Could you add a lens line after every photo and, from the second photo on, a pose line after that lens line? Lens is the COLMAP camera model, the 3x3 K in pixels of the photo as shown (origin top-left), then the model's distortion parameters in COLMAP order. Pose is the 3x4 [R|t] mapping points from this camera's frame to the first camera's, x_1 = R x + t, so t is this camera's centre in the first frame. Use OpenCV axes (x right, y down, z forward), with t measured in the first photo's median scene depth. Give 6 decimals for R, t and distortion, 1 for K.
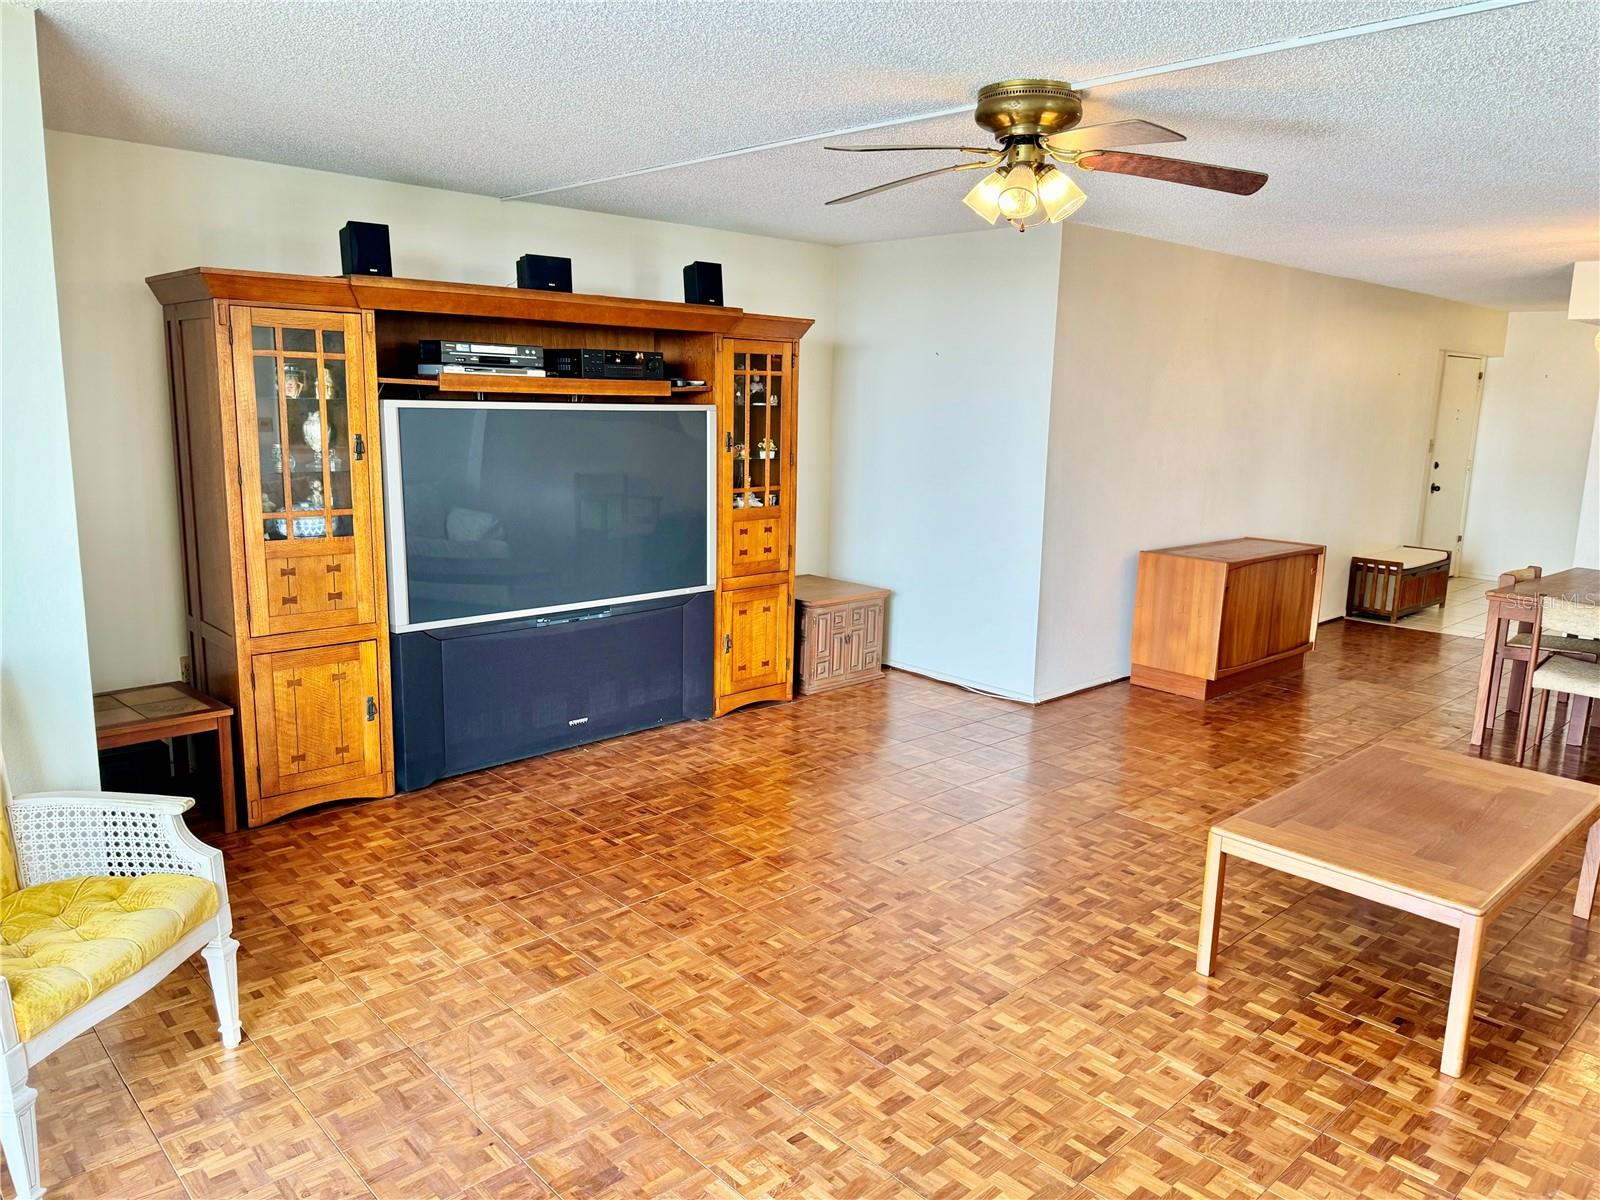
lens RADIAL K [[1122.7, 0, 800.0], [0, 1122.7, 600.0], [0, 0, 1]] dist [0.130176, -0.199713]
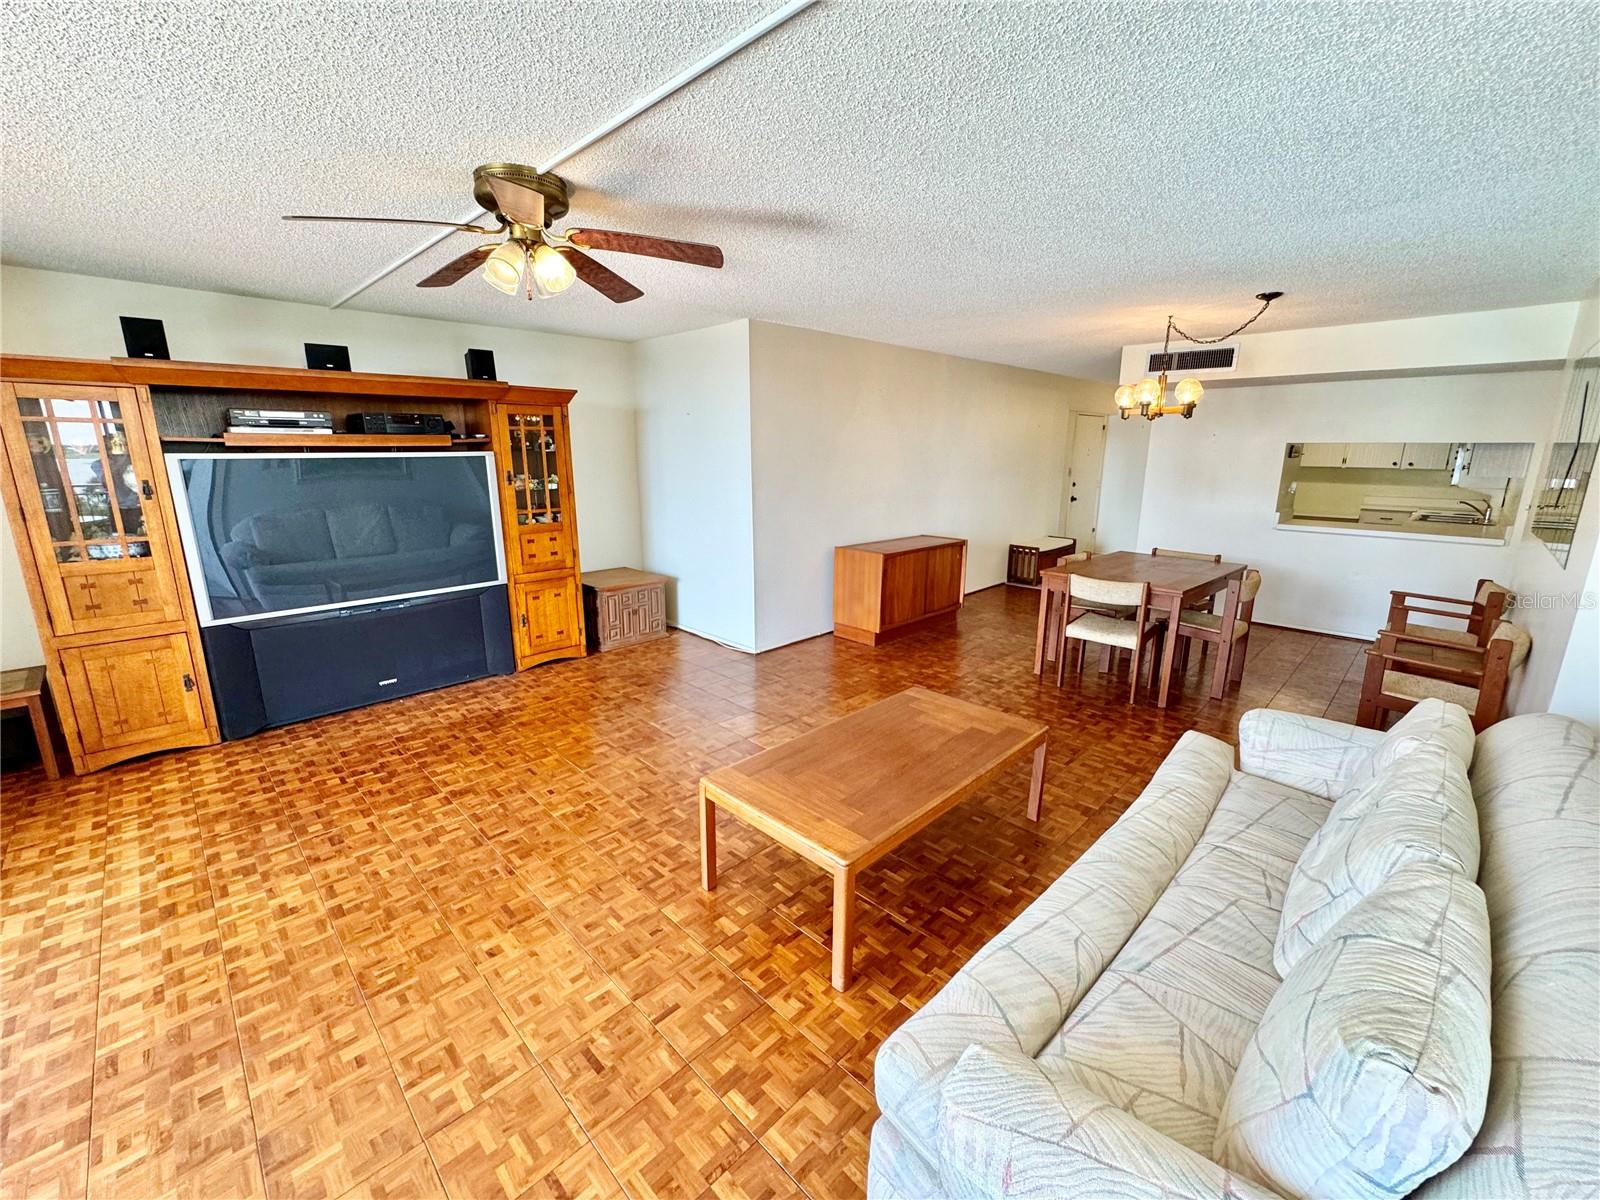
lens RADIAL K [[651.7, 0, 800.0], [0, 651.7, 600.0], [0, 0, 1]] dist [-0.001990, -0.000101]
pose [[0.999496, -0.025942, 0.018282, 0.297472], [0.025051, 0.998562, 0.047395, -0.019067], [-0.019485, -0.046913, 0.998709, 0.186367]]
